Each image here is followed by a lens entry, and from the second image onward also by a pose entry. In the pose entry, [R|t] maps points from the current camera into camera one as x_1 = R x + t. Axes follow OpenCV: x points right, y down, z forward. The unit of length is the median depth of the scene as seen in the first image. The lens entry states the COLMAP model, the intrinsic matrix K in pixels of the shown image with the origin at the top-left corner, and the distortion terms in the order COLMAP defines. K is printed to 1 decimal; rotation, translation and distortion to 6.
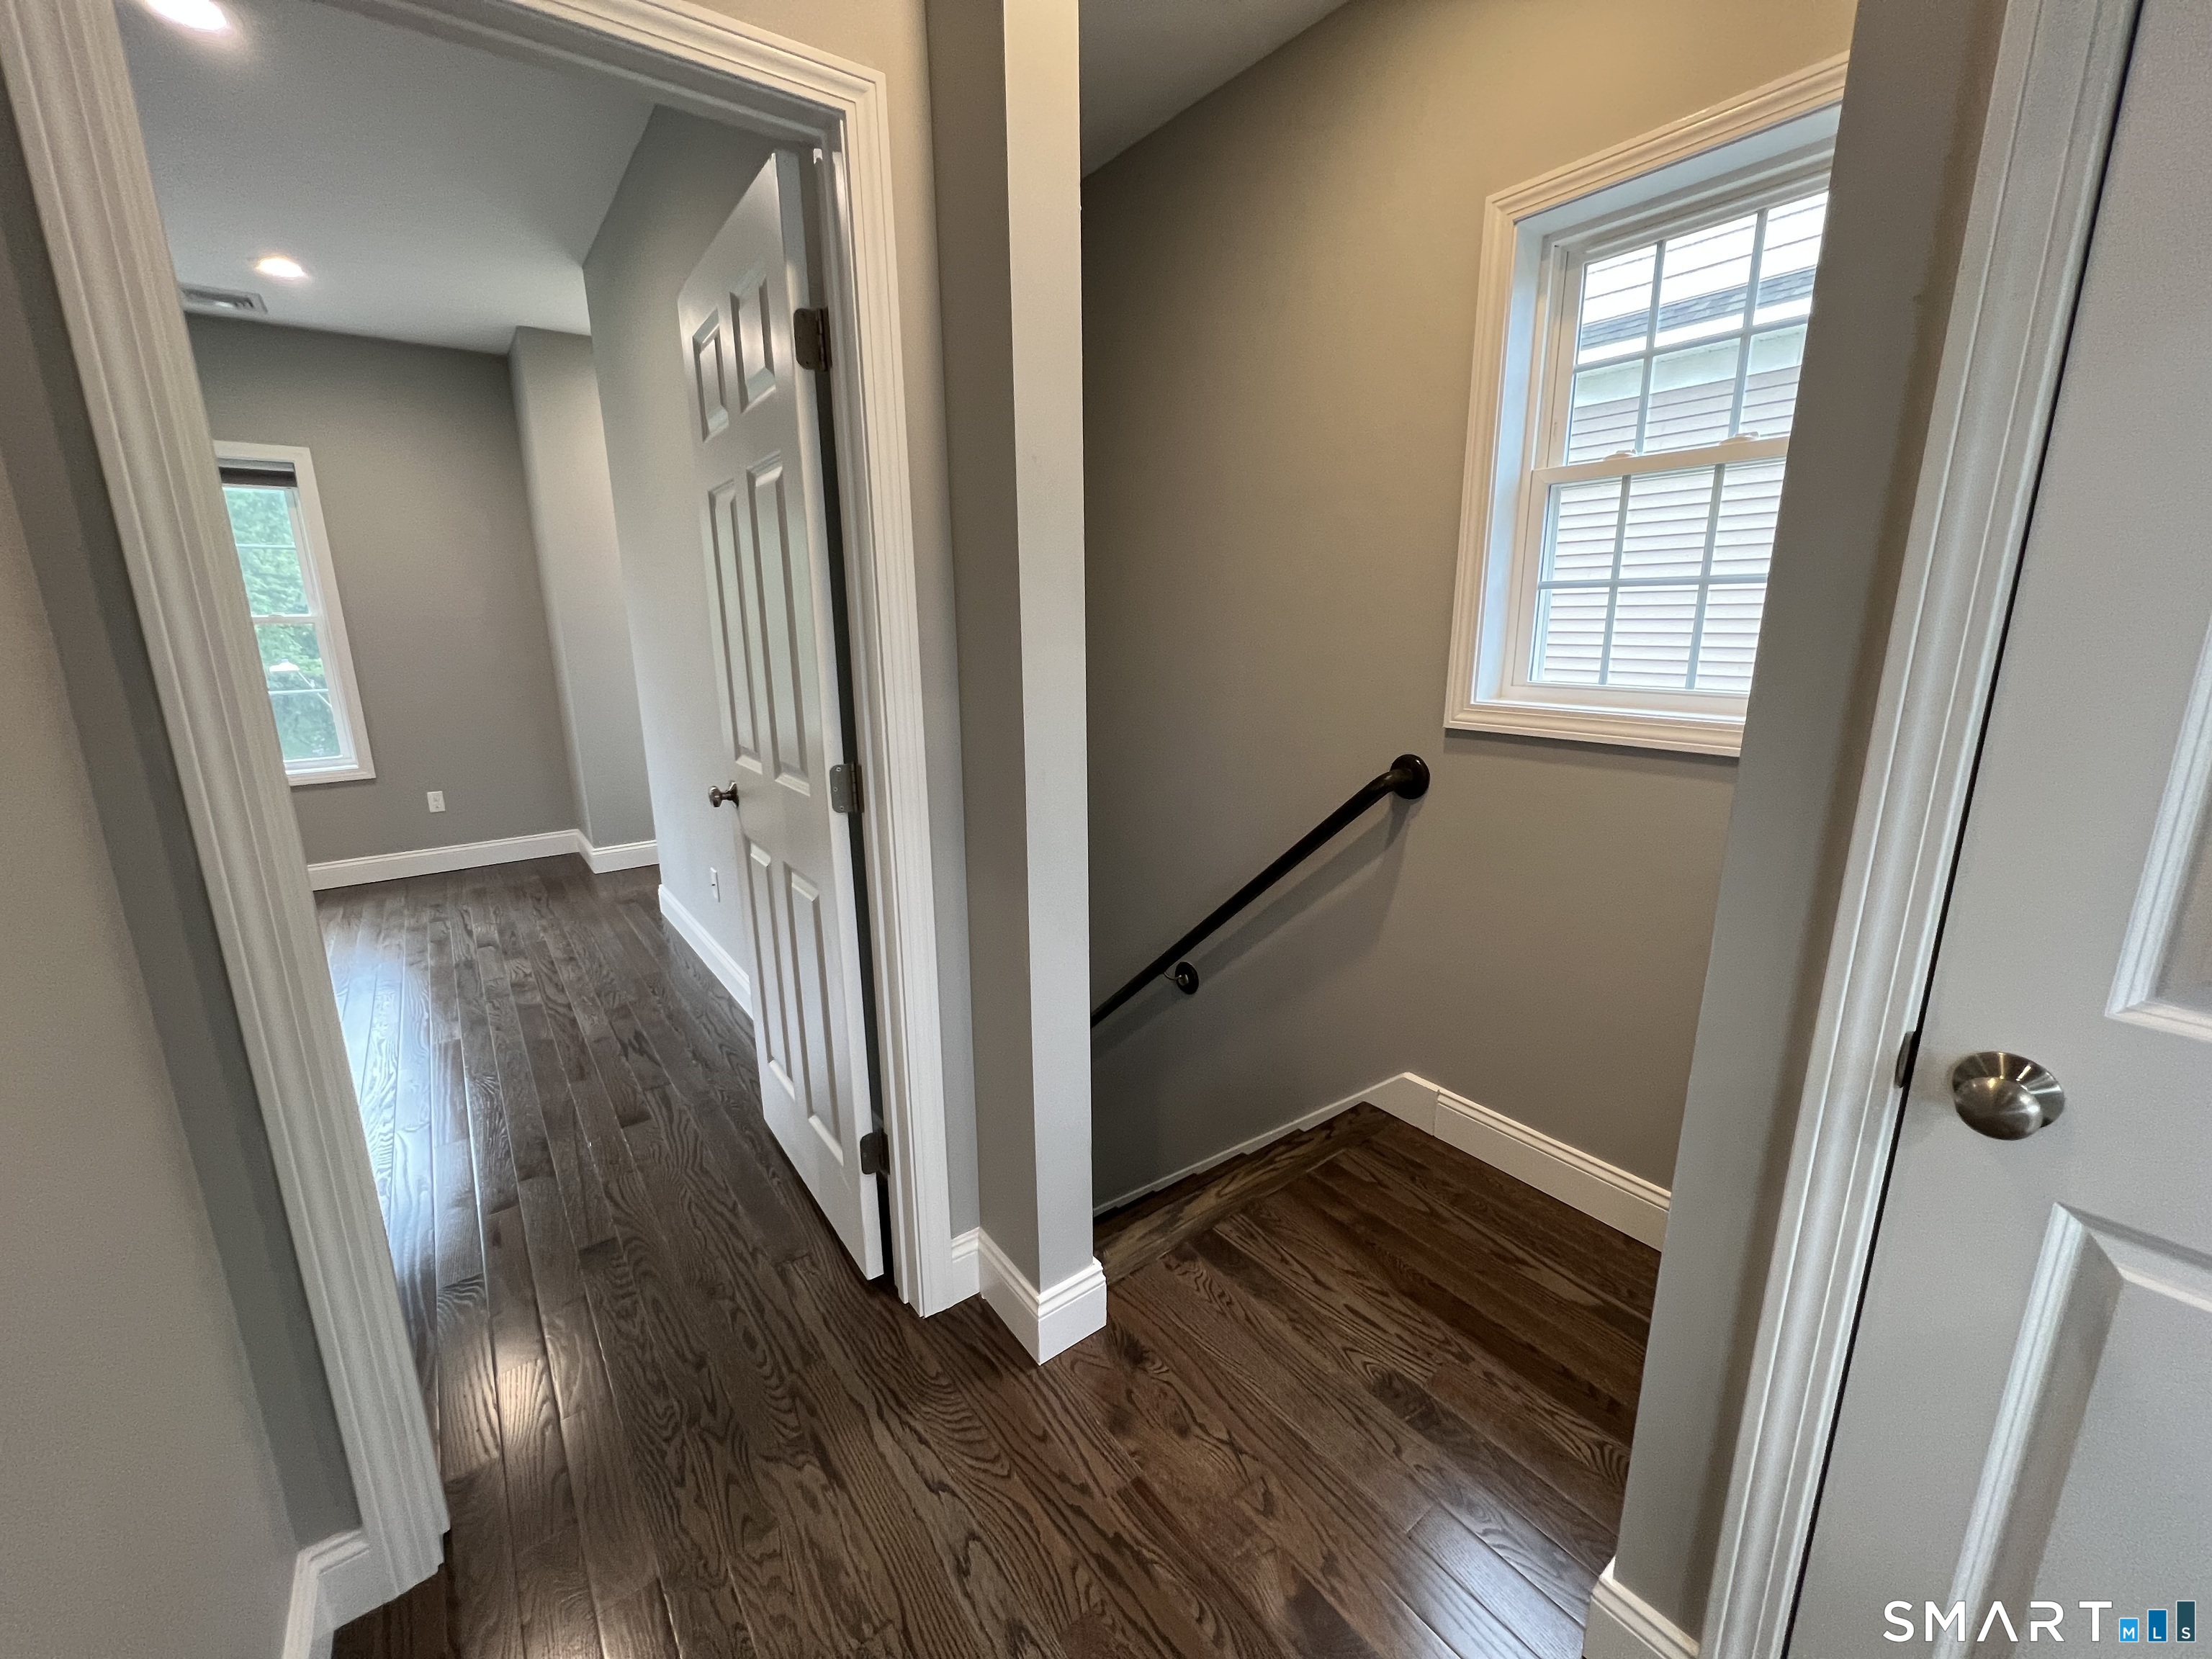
lens RADIAL K [[890.3, 0, 1094.8], [0, 890.3, 828.8], [0, 0, 1]] dist [-0.000352, -0.000163]
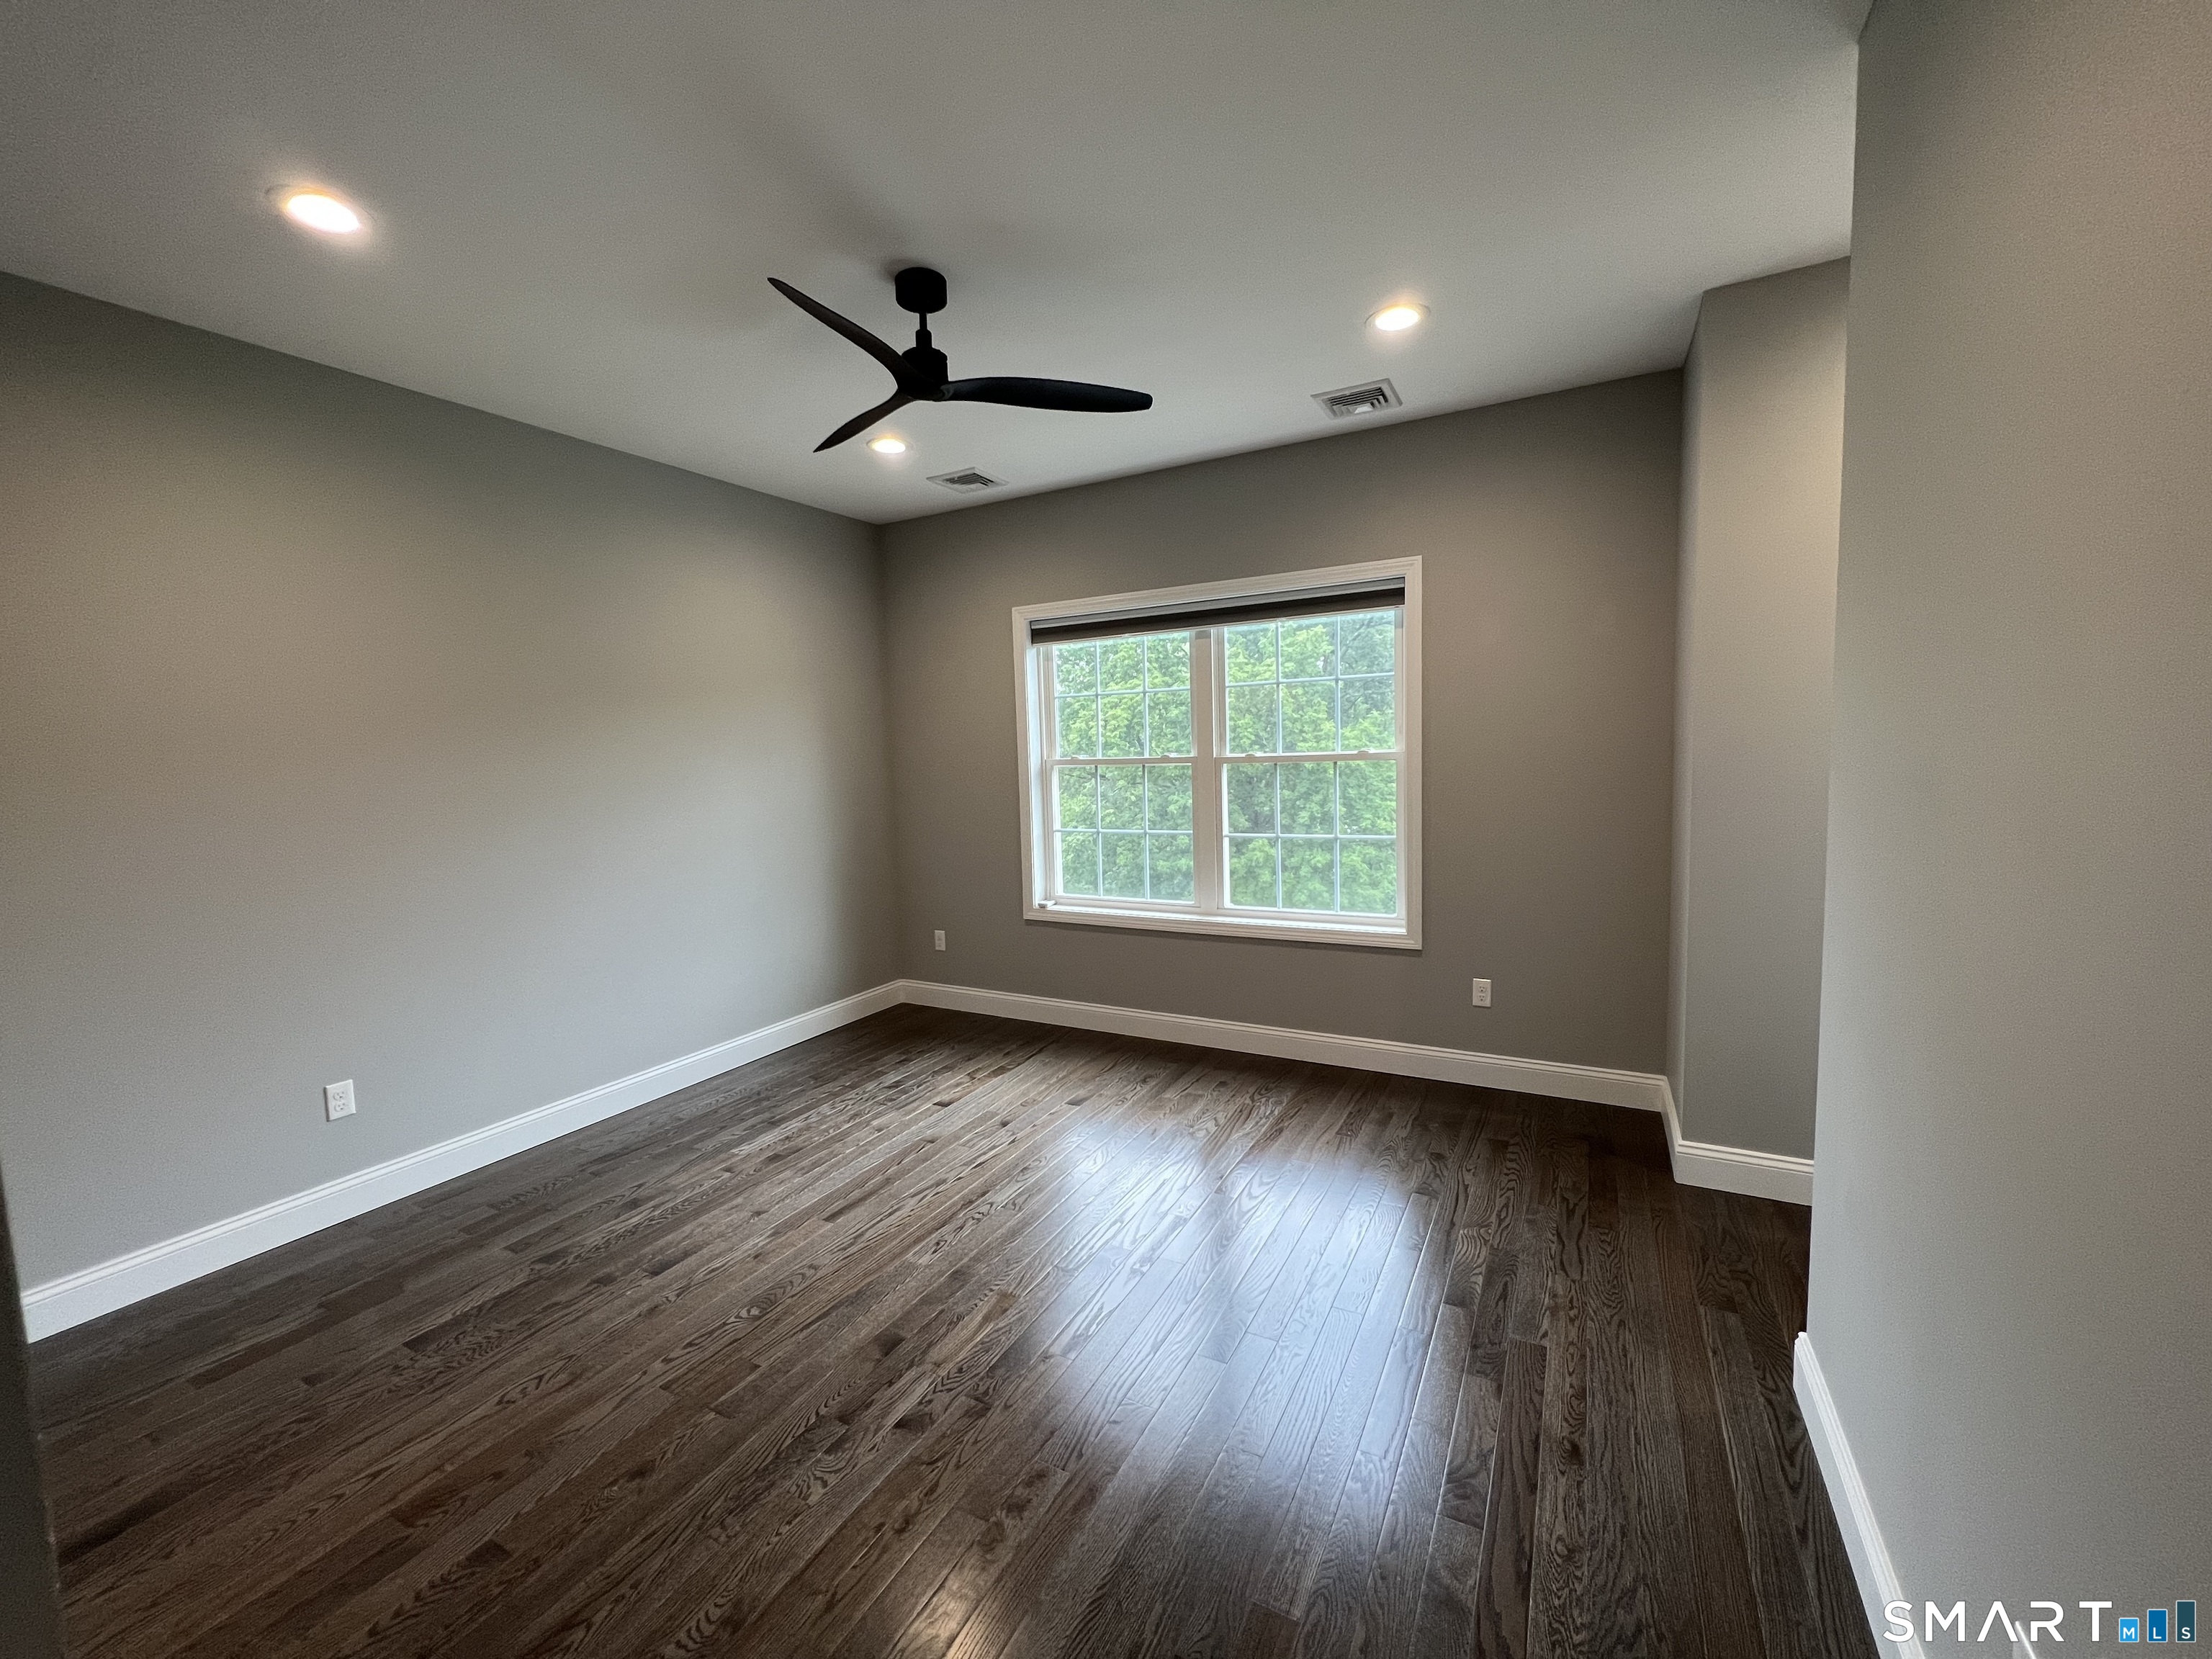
lens RADIAL K [[890.3, 0, 1097.7], [0, 890.3, 829.4], [0, 0, 1]] dist [-0.000352, -0.000163]
pose [[0.420258, 0.073808, -0.904398, -0.234400], [-0.186399, 0.982453, -0.006438, -0.112796], [0.888053, 0.171285, 0.426641, 0.415753]]
